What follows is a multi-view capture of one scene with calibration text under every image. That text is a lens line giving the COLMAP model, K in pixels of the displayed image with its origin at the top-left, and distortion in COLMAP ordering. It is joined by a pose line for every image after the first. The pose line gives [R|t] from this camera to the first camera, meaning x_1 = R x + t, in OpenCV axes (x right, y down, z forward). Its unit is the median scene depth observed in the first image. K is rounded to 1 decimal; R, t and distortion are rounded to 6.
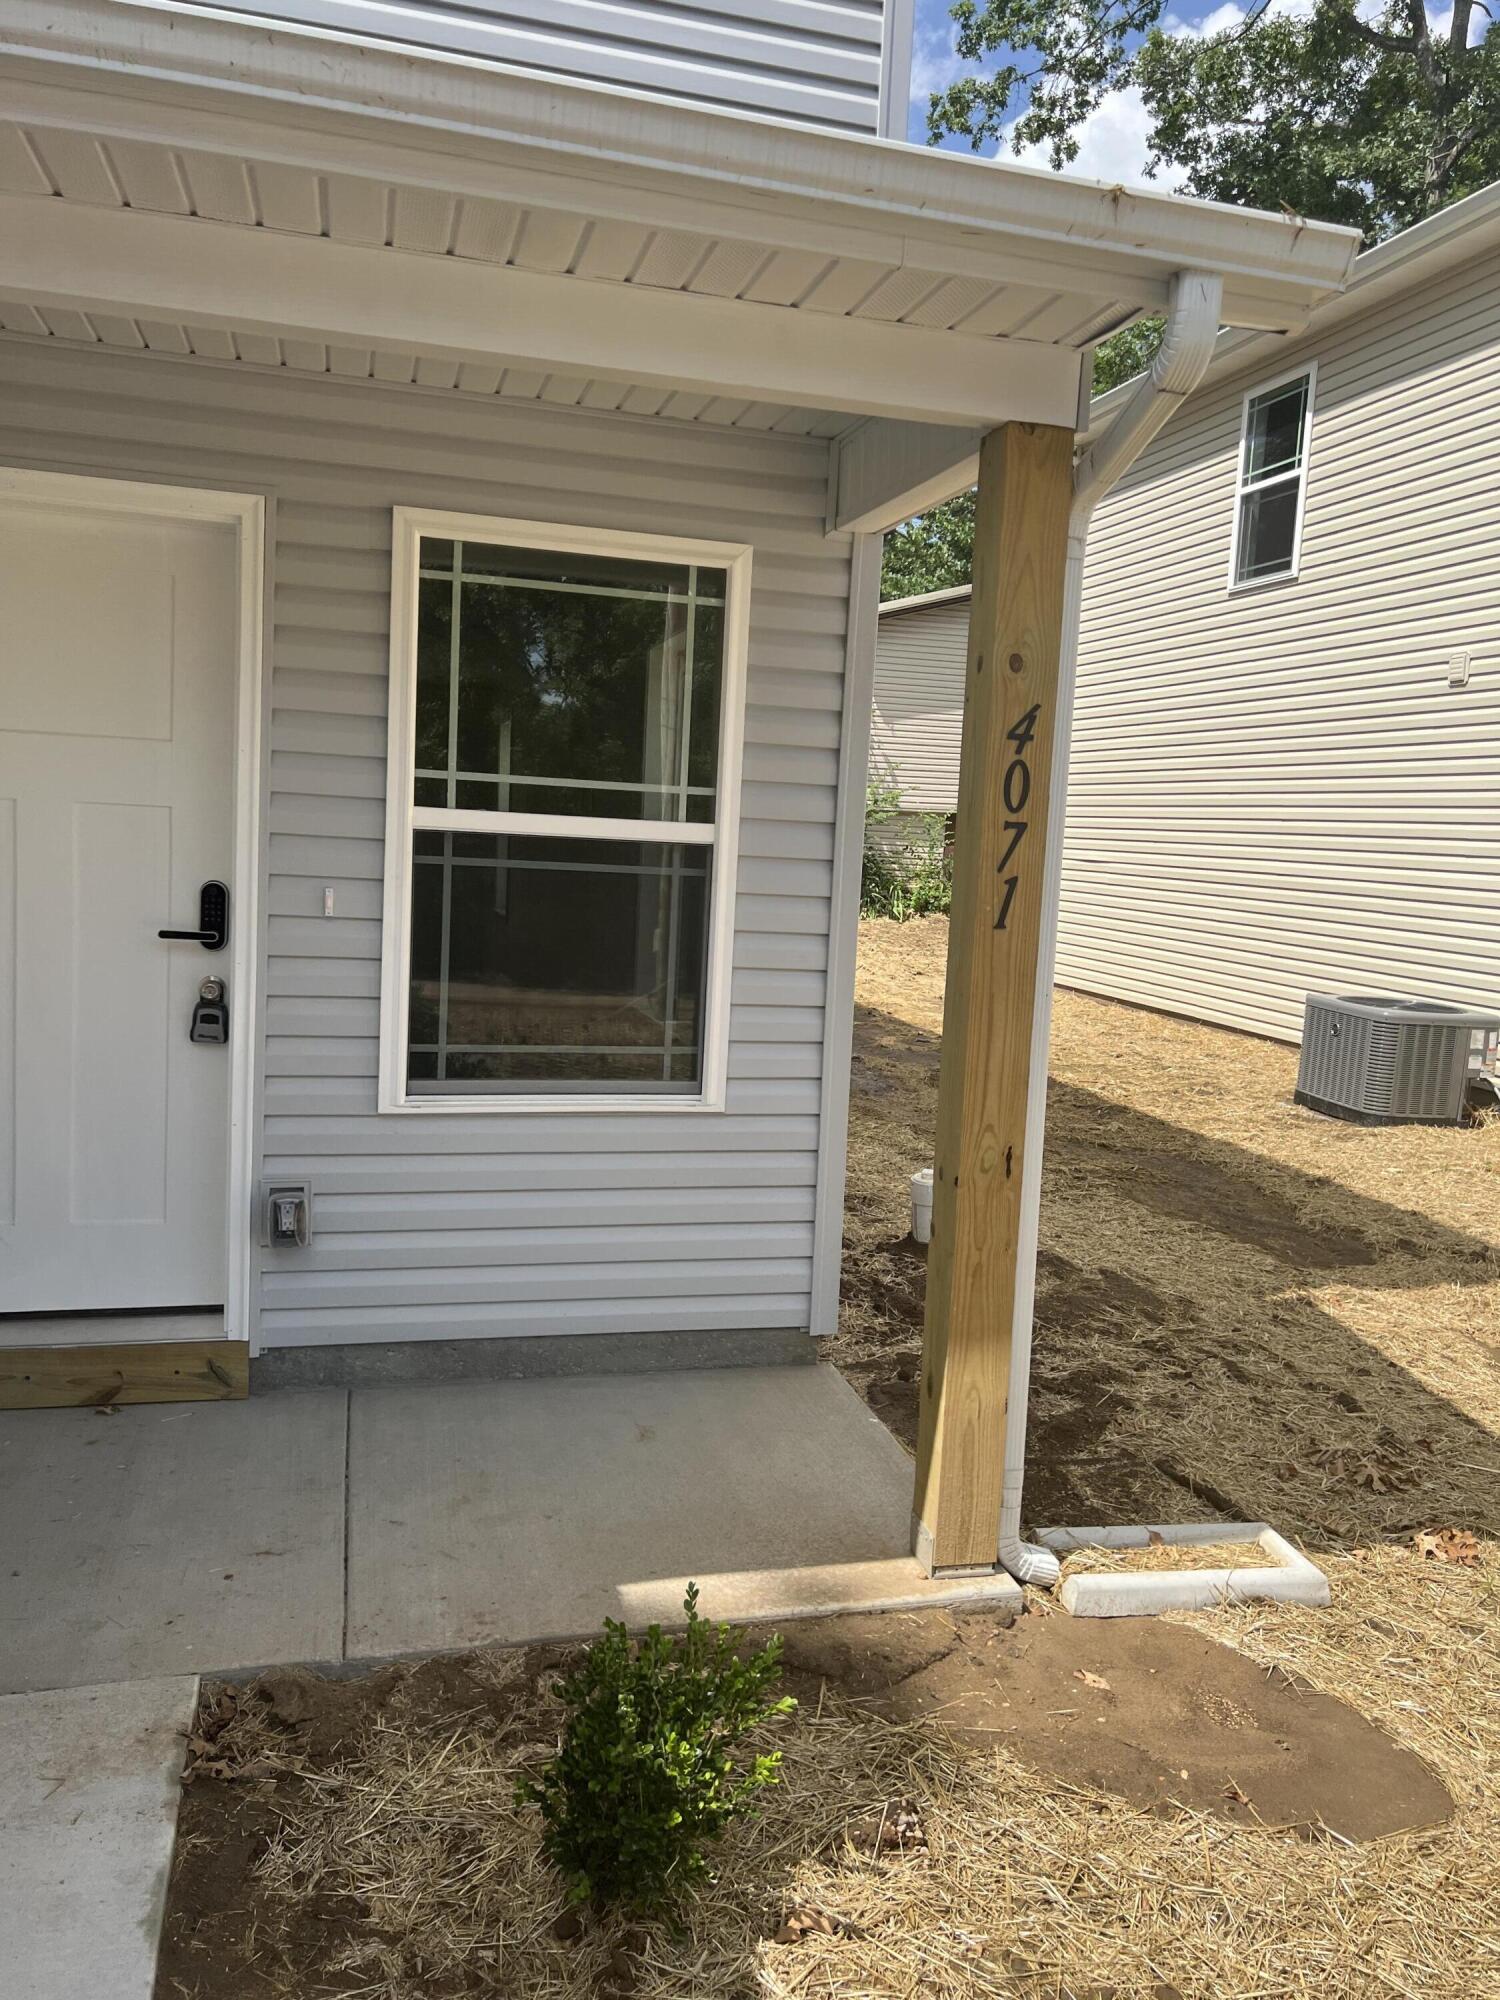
lens RADIAL K [[1511.7, 0, 750.0], [0, 1511.7, 1000.0], [0, 0, 1]] dist [0.067359, -0.072408]
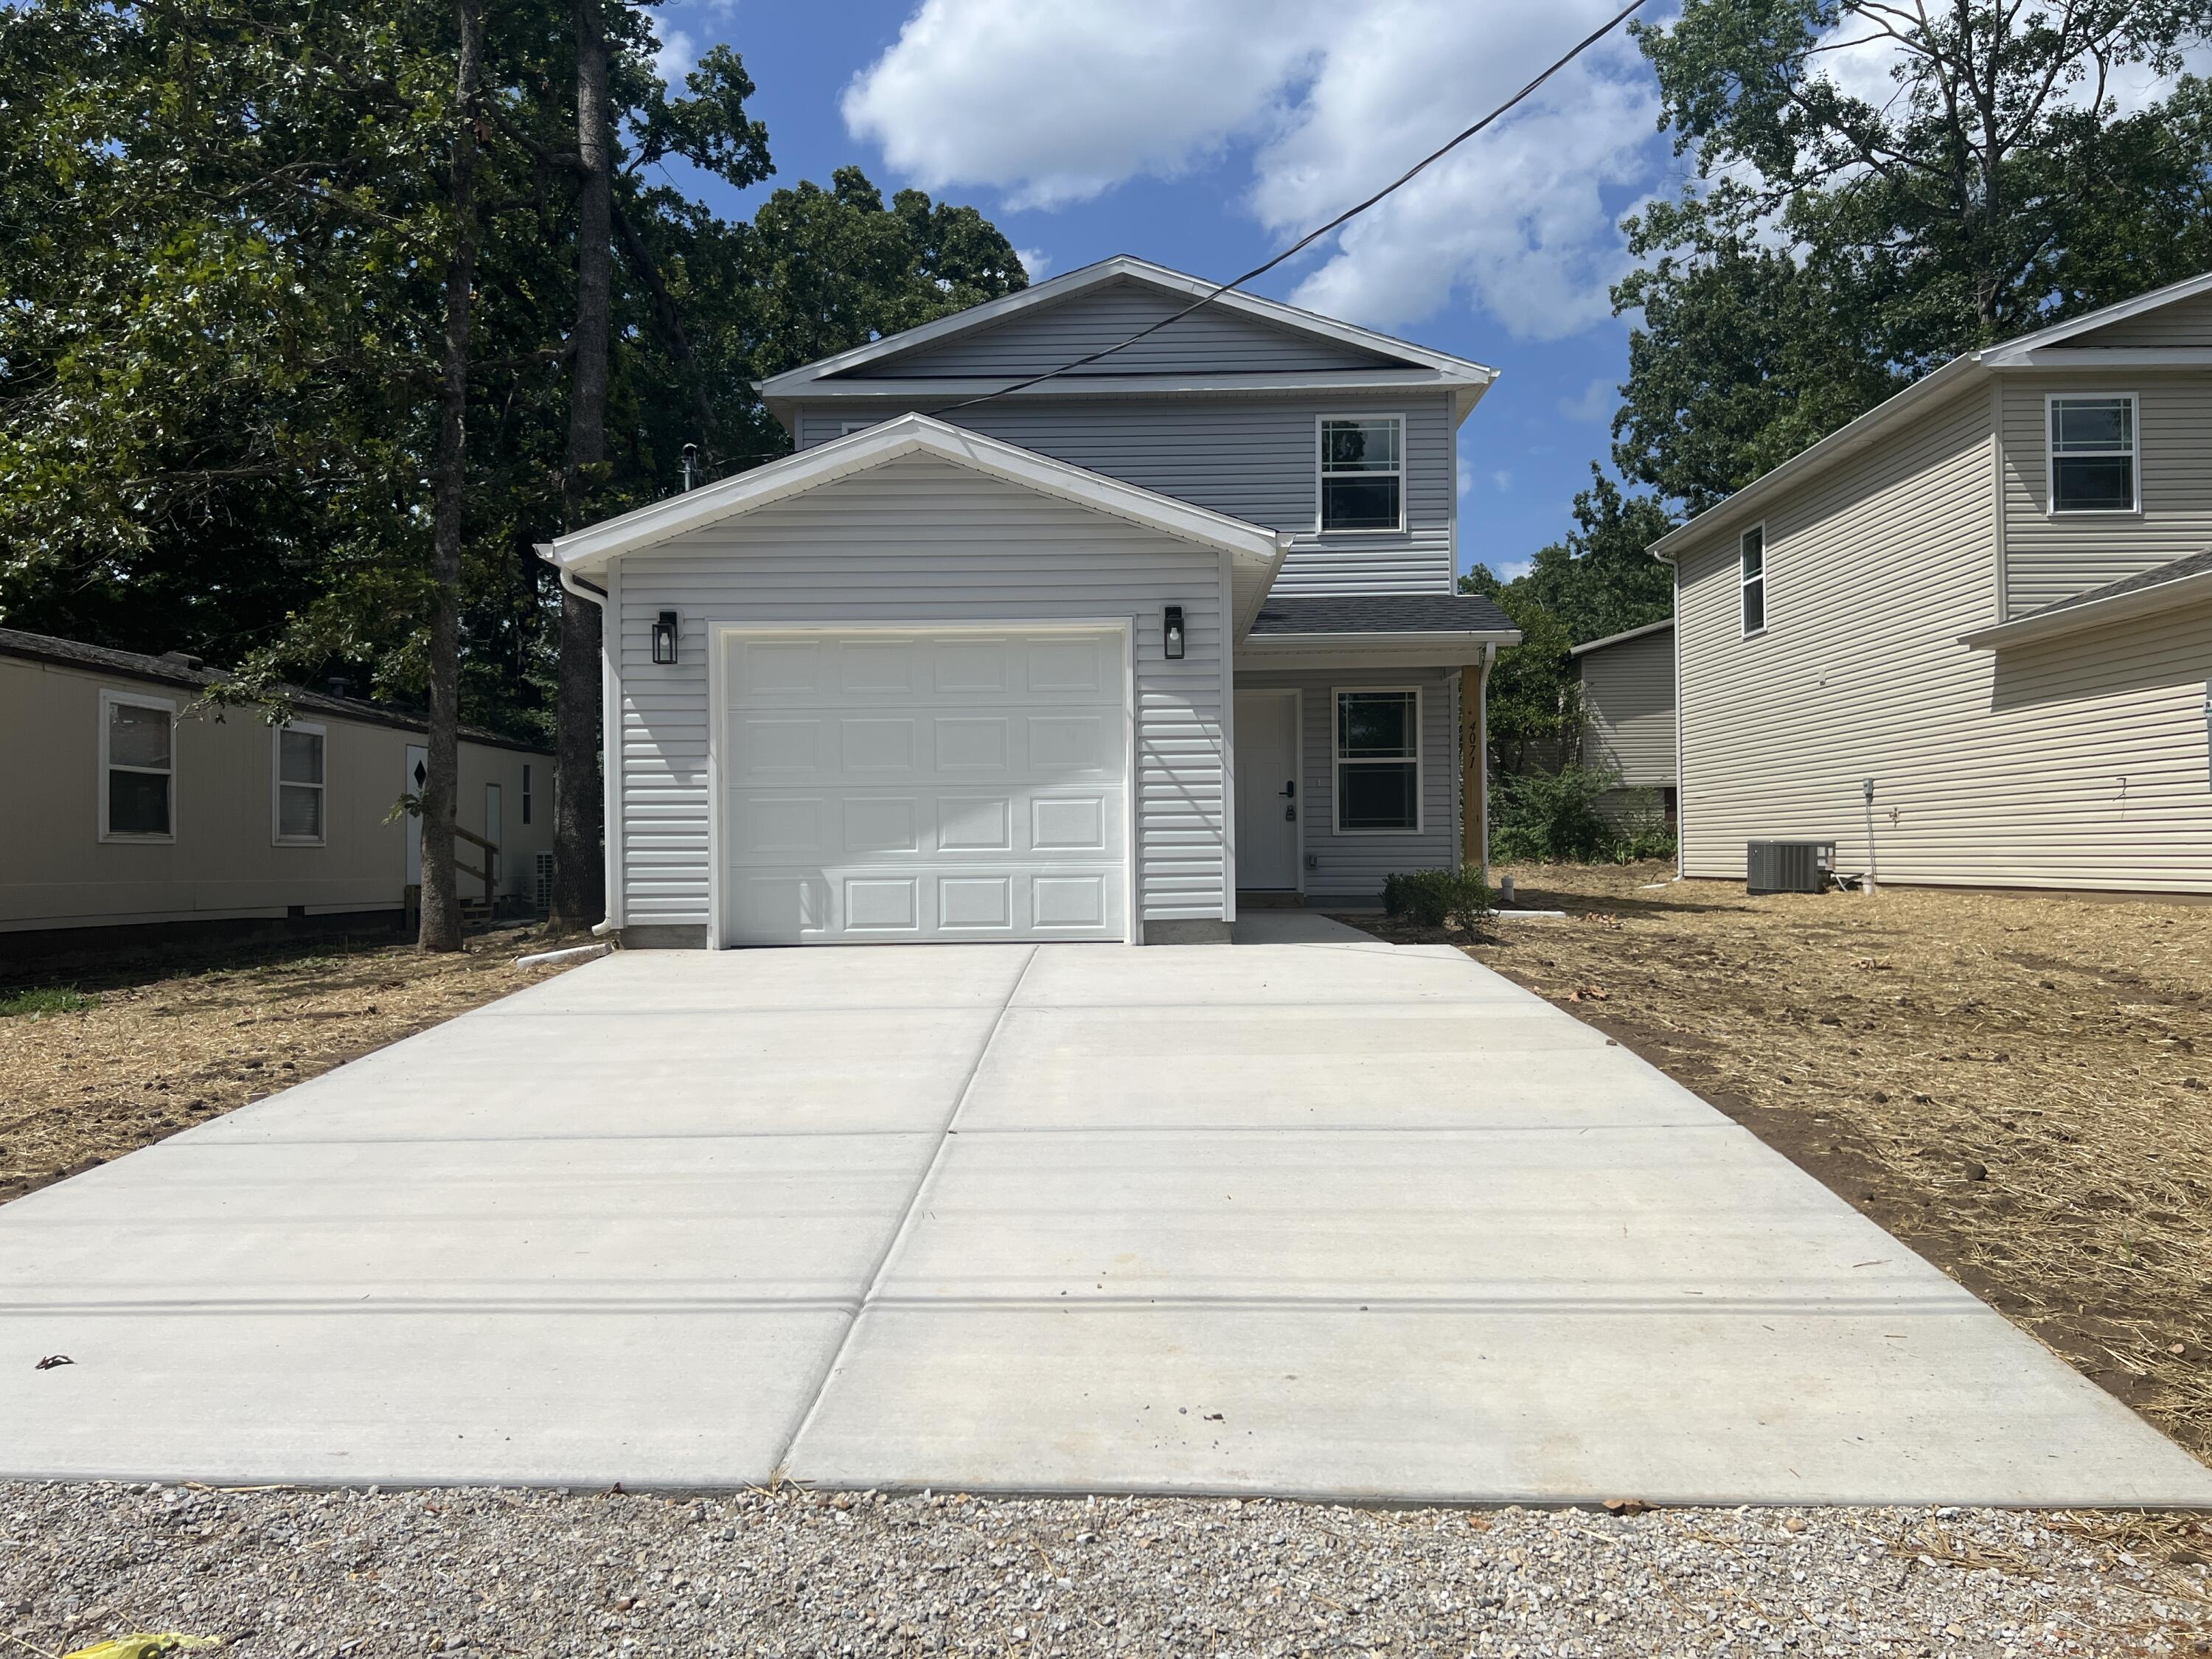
lens RADIAL K [[1671.9, 0, 1108.8], [0, 1671.9, 811.9], [0, 0, 1]] dist [0.067359, -0.072408]
pose [[0.960417, -0.070704, -0.269444, 0.165489], [0.030646, 0.988199, -0.150076, 0.289097], [0.276875, 0.135879, 0.951250, -1.474905]]
